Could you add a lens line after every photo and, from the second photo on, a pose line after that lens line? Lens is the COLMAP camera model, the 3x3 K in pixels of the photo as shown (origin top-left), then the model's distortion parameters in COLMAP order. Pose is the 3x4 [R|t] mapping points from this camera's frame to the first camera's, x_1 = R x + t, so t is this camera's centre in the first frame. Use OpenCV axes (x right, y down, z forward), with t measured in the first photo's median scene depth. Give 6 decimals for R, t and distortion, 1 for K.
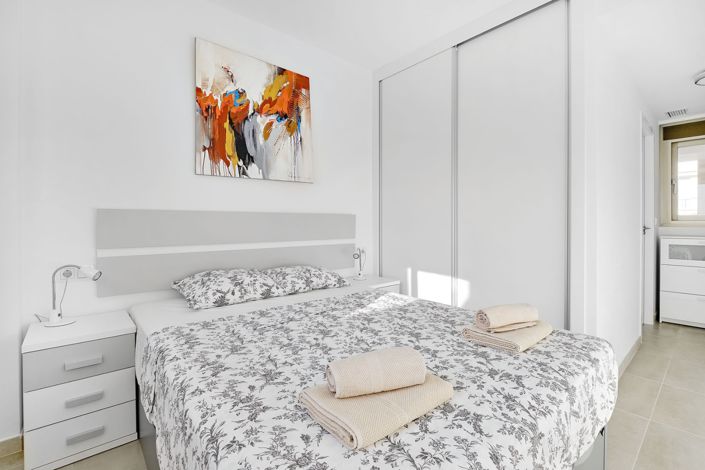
lens RADIAL K [[319.3, 0, 354.1], [0, 319.3, 230.0], [0, 0, 1]] dist [0.001010, 0.000093]
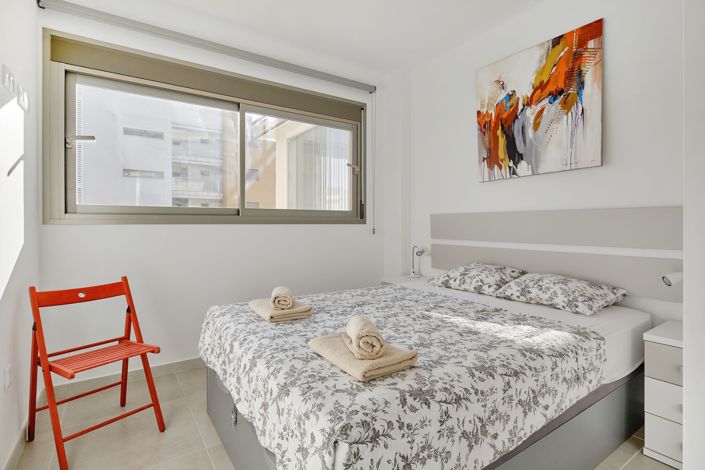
lens RADIAL K [[348.3, 0, 353.4], [0, 348.3, 230.8], [0, 0, 1]] dist [-0.004350, -0.000770]
pose [[-0.113838, 0.027174, -0.993128, 0.808971], [-0.010457, 0.999538, 0.028548, -0.021228], [0.993444, 0.013635, -0.113501, 0.623650]]
